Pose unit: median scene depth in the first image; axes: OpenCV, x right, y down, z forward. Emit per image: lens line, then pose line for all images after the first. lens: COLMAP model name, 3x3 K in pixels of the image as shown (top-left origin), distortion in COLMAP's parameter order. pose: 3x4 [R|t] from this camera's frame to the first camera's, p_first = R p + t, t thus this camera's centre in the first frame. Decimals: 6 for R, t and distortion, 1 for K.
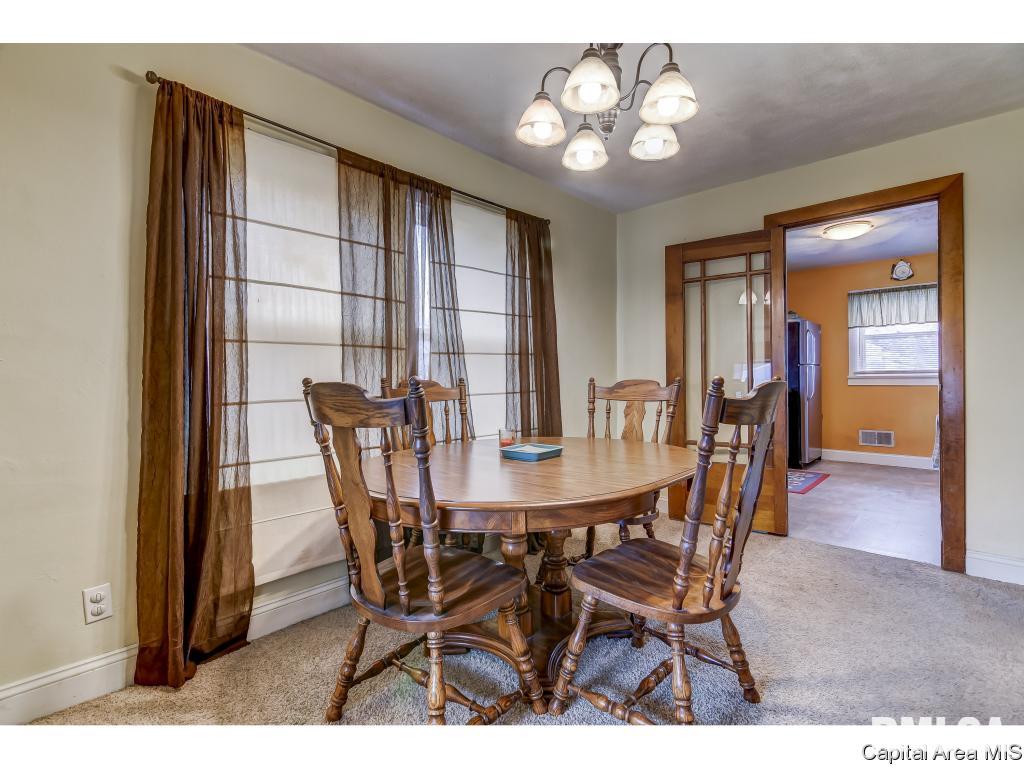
lens RADIAL K [[495.5, 0, 509.9], [0, 495.5, 383.3], [0, 0, 1]] dist [0.003049, -0.000042]
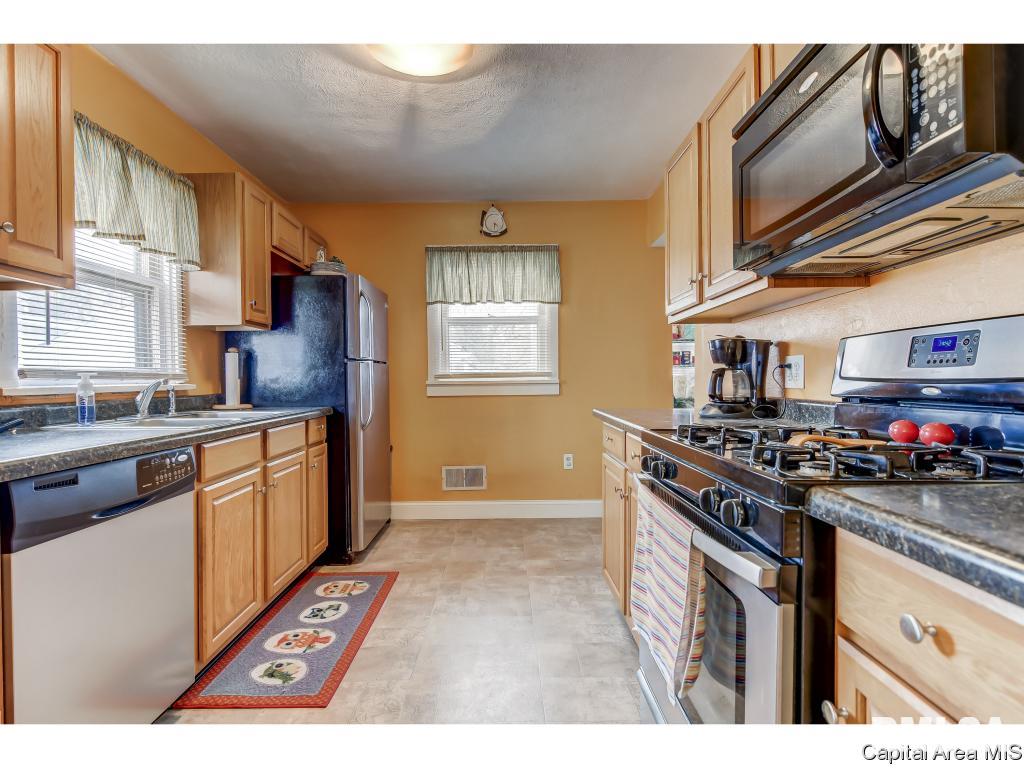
lens RADIAL K [[515.2, 0, 511.2], [0, 515.2, 380.7], [0, 0, 1]] dist [0.032103, 0.000039]
pose [[0.735244, -0.007783, 0.677758, 0.334497], [0.006540, 0.999969, 0.004389, -0.018416], [-0.677771, 0.001205, 0.735272, 0.472136]]
